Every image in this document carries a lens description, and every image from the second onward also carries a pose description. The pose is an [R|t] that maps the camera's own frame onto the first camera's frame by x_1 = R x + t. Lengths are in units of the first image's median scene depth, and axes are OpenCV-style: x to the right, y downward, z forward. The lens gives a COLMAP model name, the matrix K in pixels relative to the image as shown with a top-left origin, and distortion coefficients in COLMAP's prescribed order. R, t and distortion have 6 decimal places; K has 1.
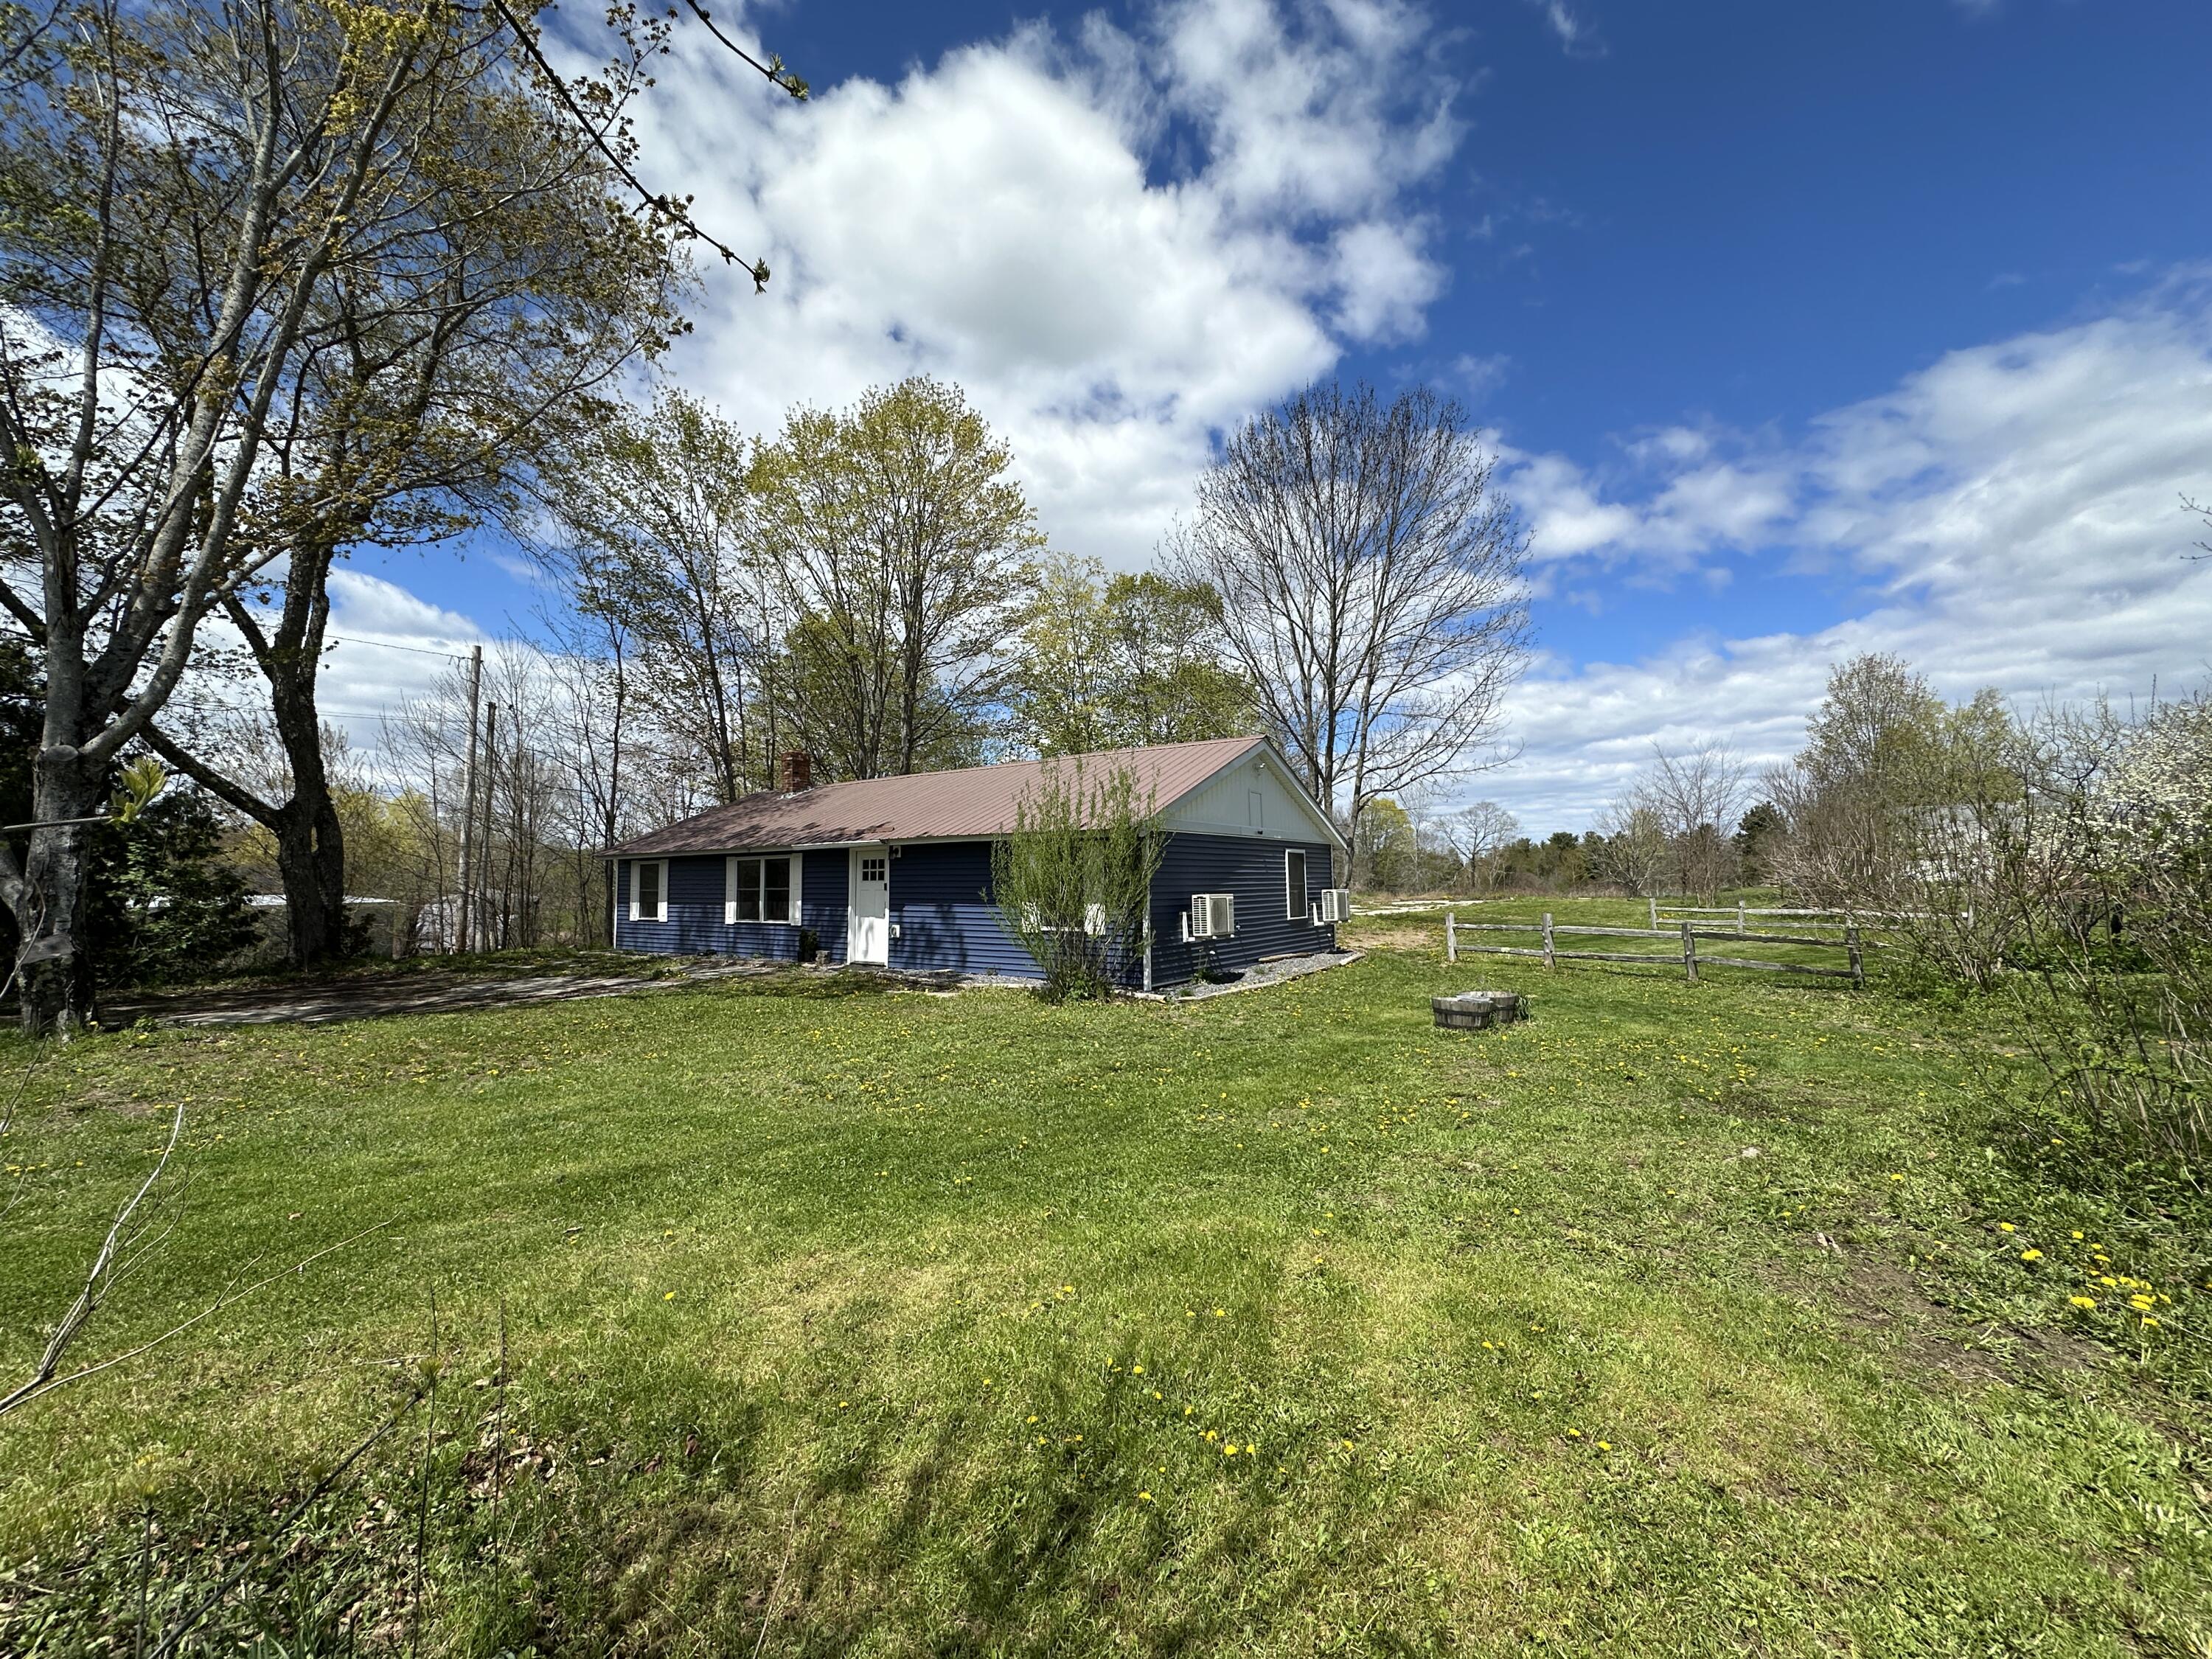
lens RADIAL K [[881.6, 0, 1106.0], [0, 881.6, 829.5], [0, 0, 1]] dist [-0.000296, -0.000010]
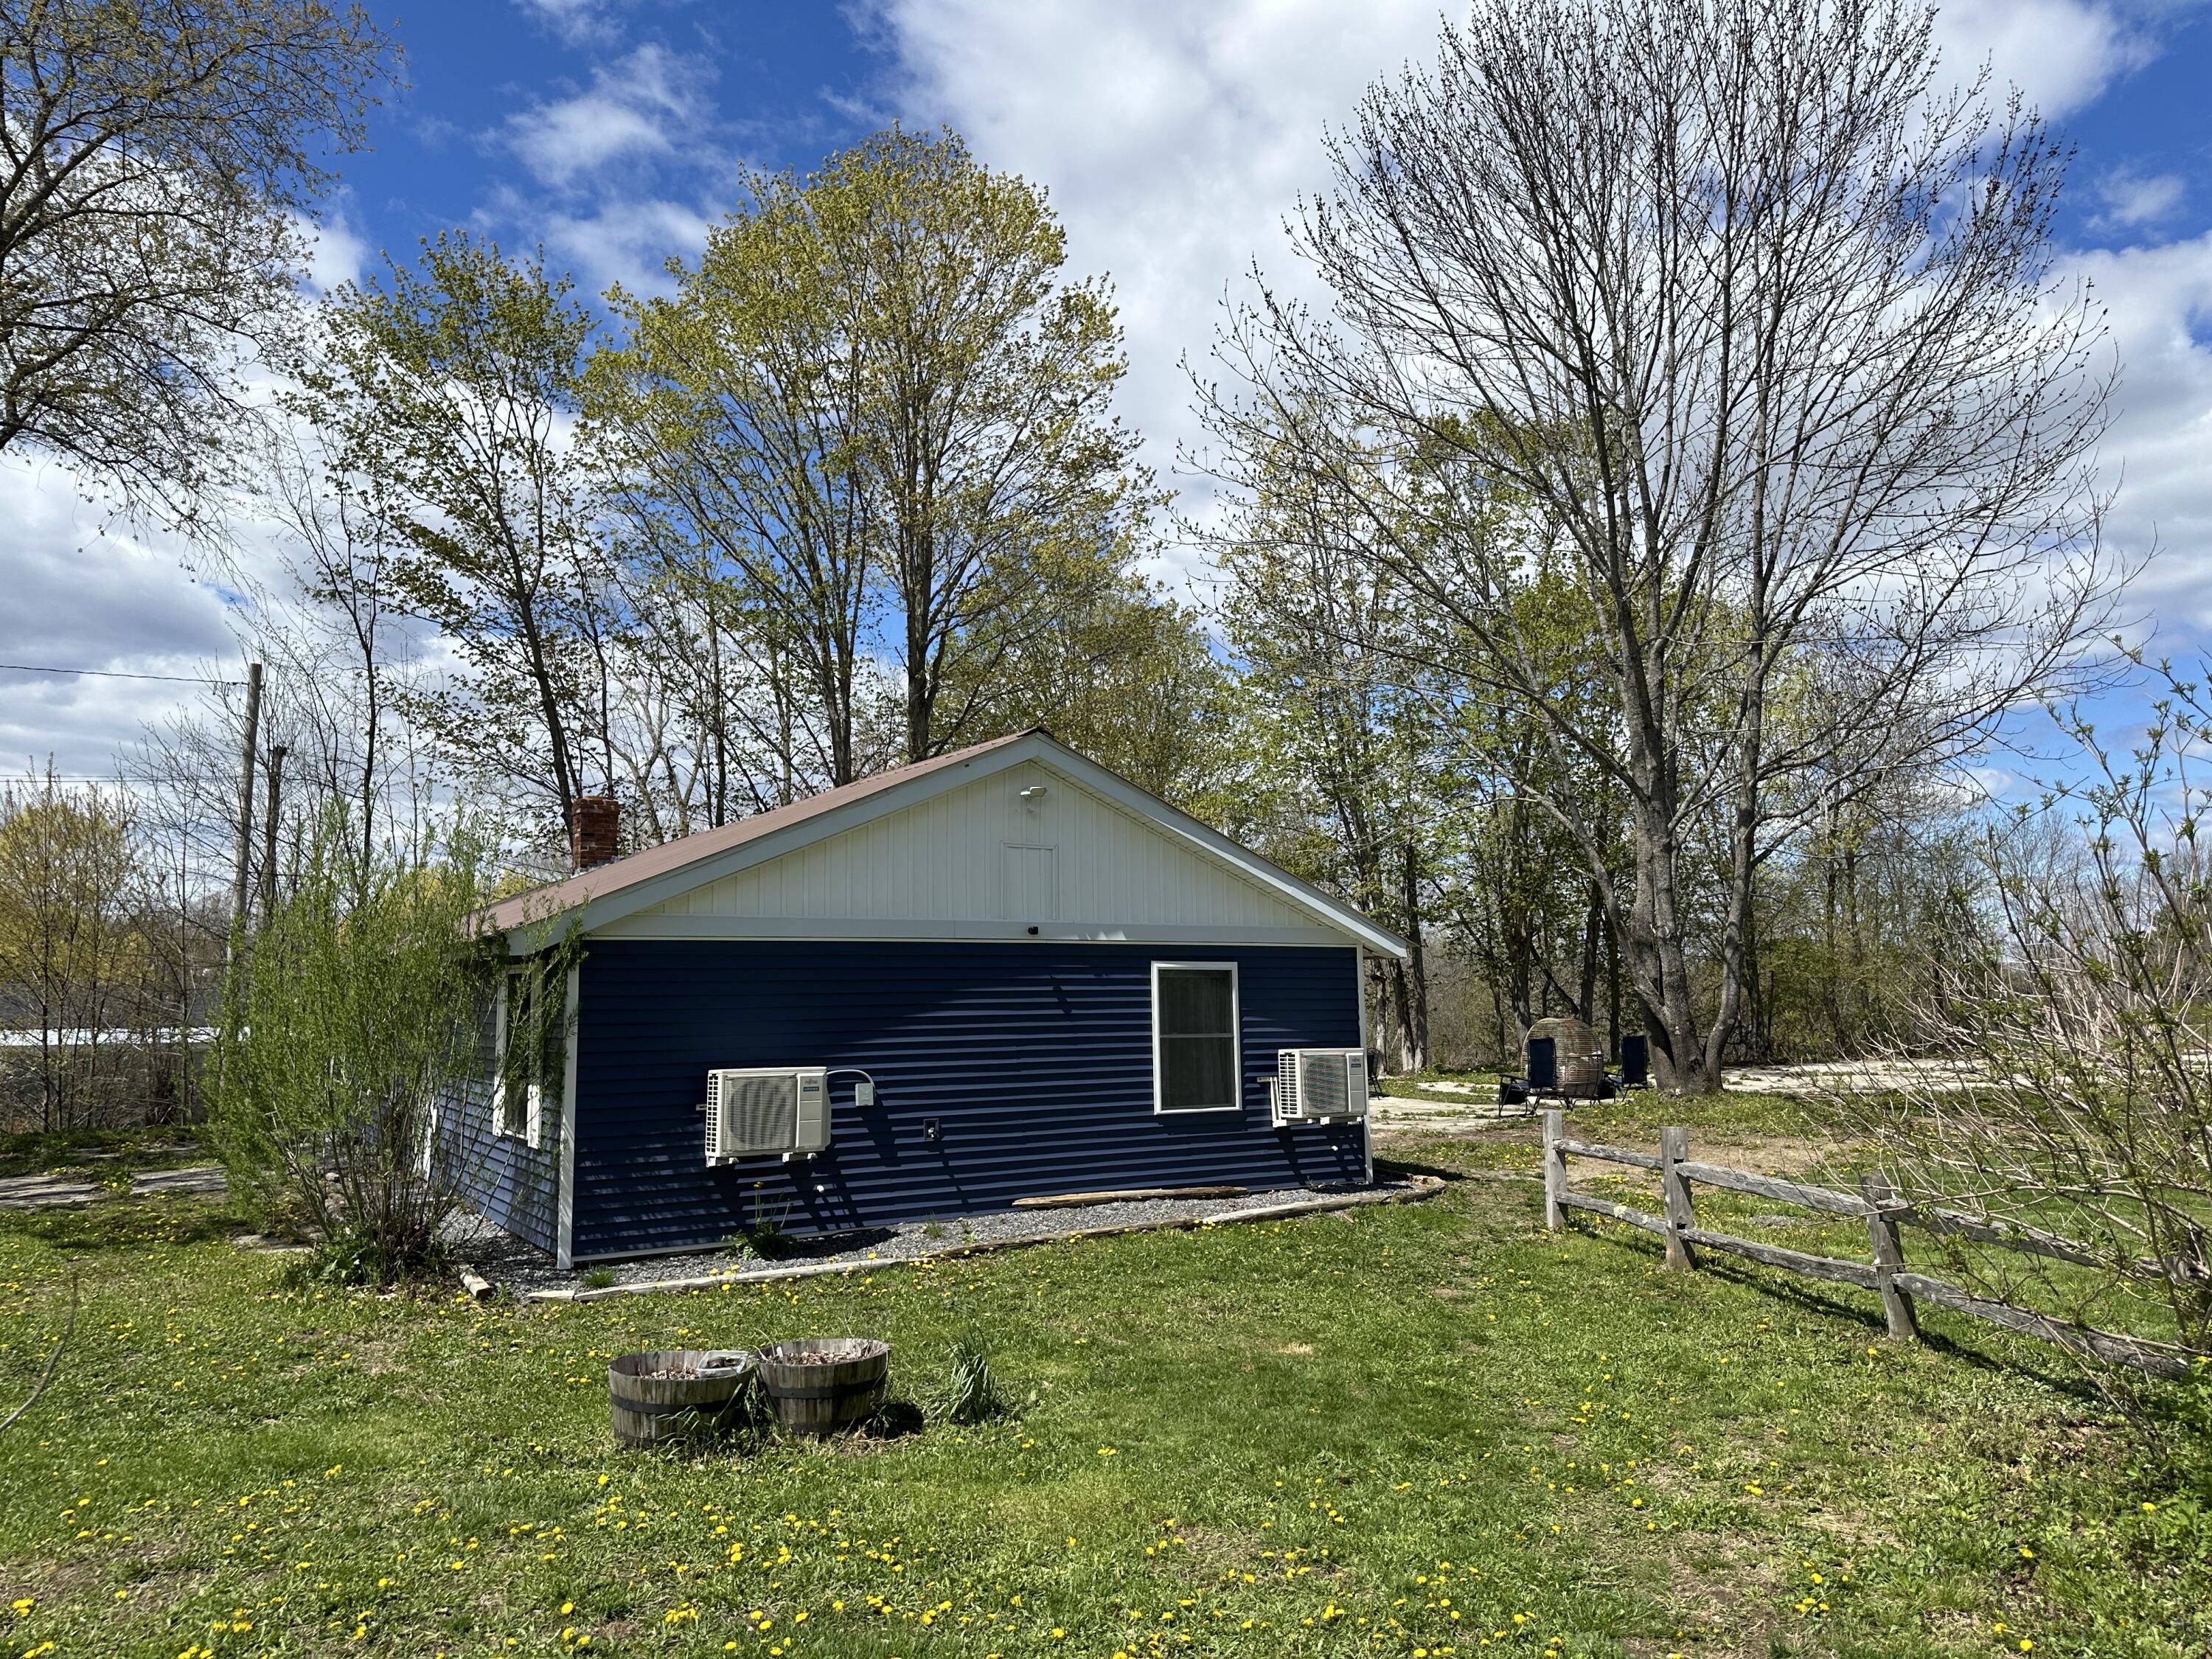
lens RADIAL K [[1569.5, 0, 1106.0], [0, 1569.5, 829.5], [0, 0, 1]] dist [0.003125, 0.001030]
pose [[0.913592, -0.043030, -0.404348, 0.905022], [0.028863, 0.998739, -0.041070, -0.028228], [0.405606, 0.025850, 0.913683, 0.355810]]
